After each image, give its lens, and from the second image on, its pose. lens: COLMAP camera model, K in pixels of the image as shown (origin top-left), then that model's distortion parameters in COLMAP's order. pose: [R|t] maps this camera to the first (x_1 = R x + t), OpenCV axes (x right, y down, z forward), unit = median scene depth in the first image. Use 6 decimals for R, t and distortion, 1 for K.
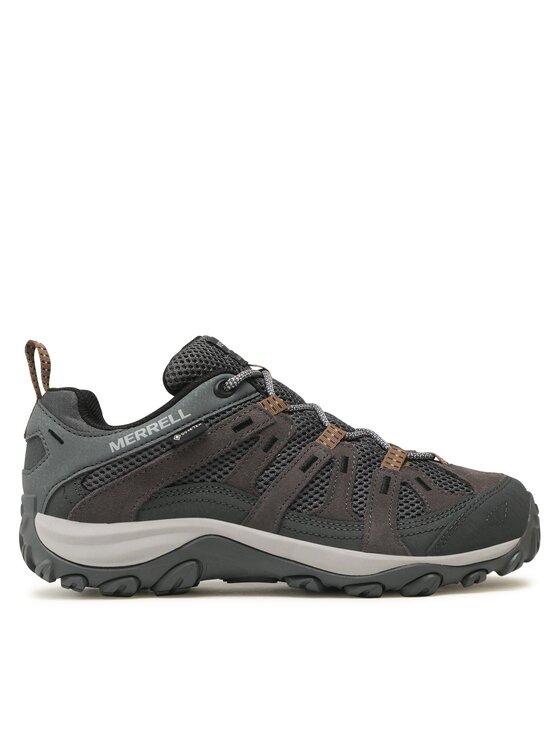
lens RADIAL K [[1670.8, 0, 280.3], [0, 1670.8, 374.0], [0, 0, 1]] dist [-0.057517, 0.000000]
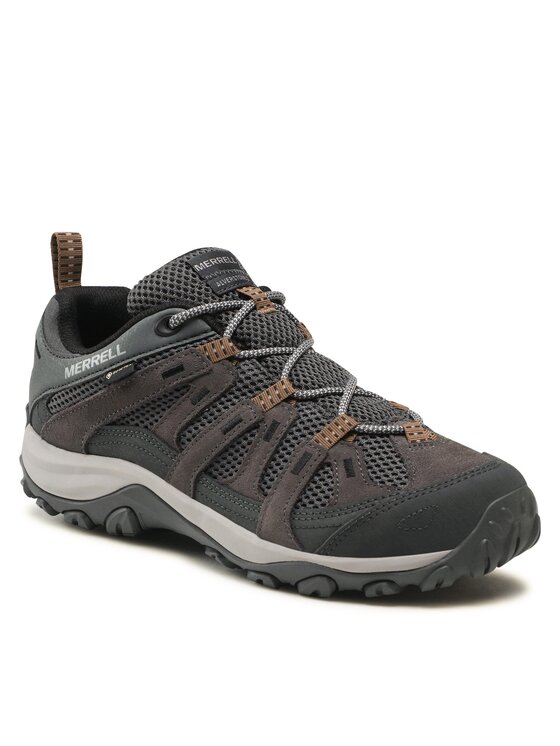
lens RADIAL K [[2696.2, 0, 279.9], [0, 2696.2, 372.7], [0, 0, 1]] dist [0.080453, 0.000000]
pose [[0.741895, 0.163128, -0.650370, 0.959623], [0.007169, 0.967969, 0.250966, -0.330754], [0.670477, -0.190853, 0.716962, 0.004750]]
